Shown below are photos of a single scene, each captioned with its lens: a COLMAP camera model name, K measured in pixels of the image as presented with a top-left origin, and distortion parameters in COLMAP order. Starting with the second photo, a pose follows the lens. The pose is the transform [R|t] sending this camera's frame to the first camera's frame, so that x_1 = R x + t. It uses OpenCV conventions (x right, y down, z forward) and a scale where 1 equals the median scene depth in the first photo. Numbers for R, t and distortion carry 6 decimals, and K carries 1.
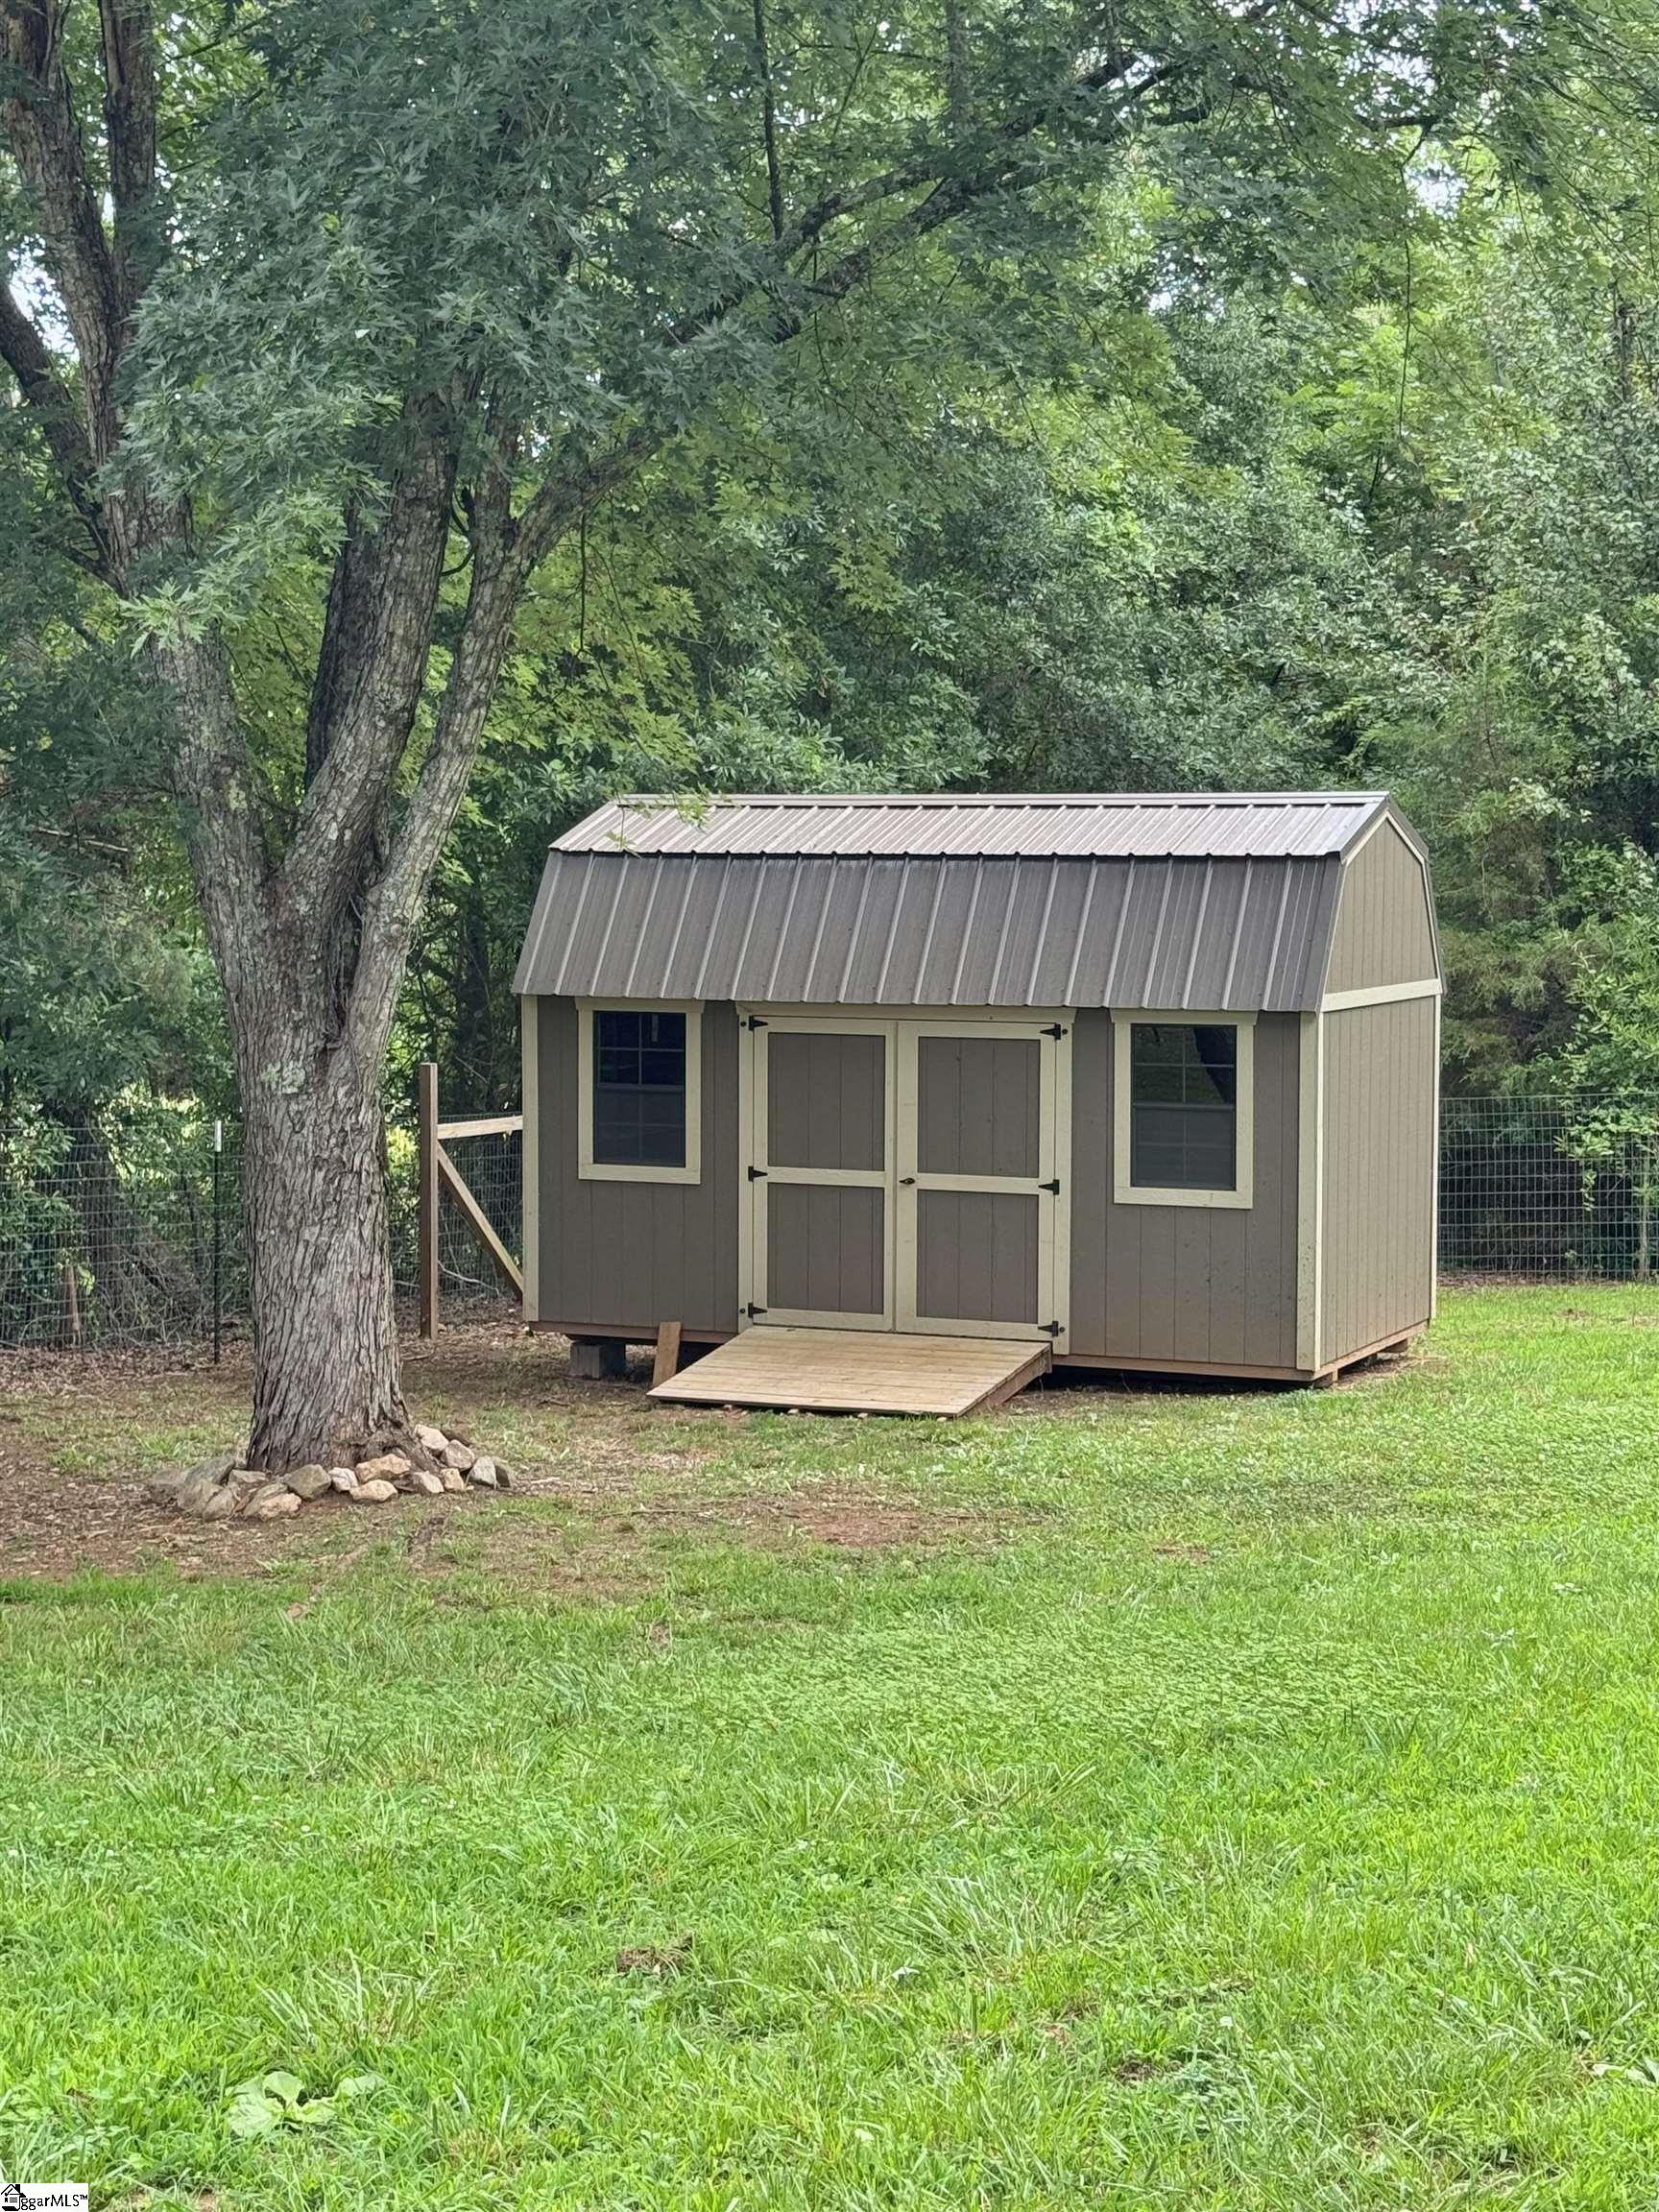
lens RADIAL K [[3792.0, 0, 829.5], [0, 3792.0, 1106.0], [0, 0, 1]] dist [0.006024, -0.000067]
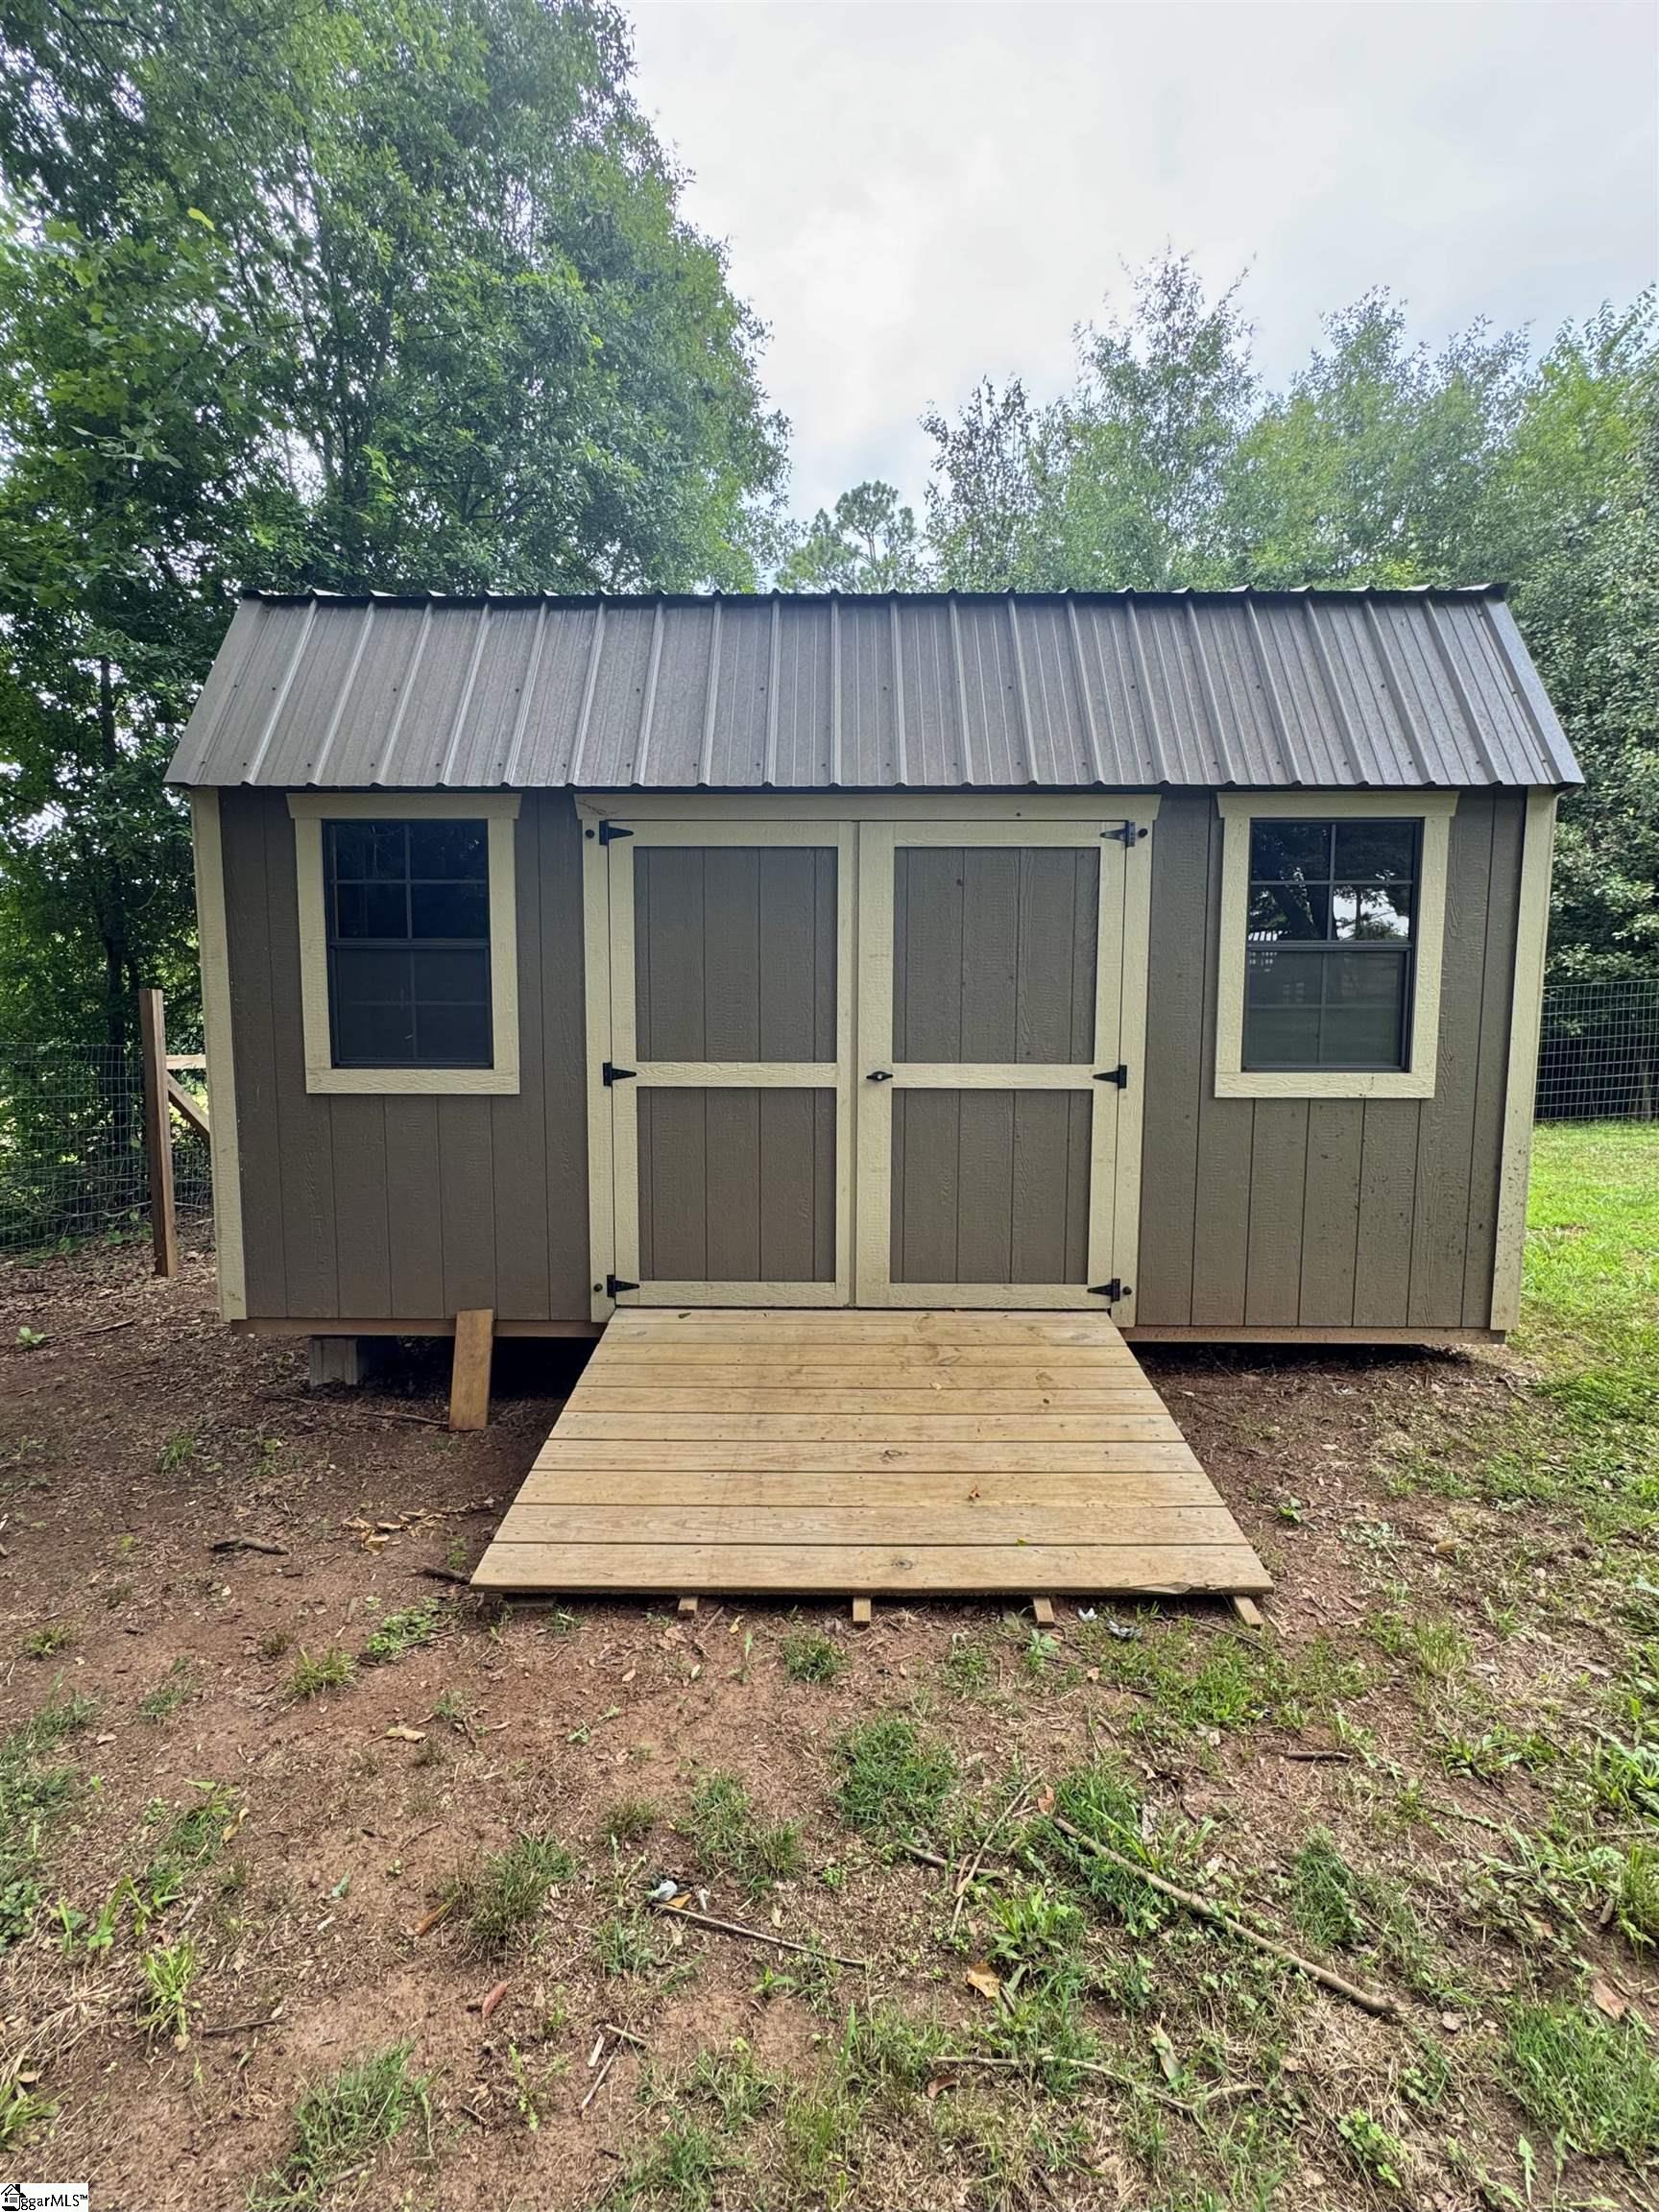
lens RADIAL K [[893.3, 0, 829.5], [0, 893.3, 1106.0], [0, 0, 1]] dist [-0.002999, -0.000237]
pose [[0.918232, -0.033391, 0.394634, -0.046189], [0.027557, 0.999411, 0.020445, 0.021235], [-0.395084, -0.007898, 0.918611, 0.853109]]
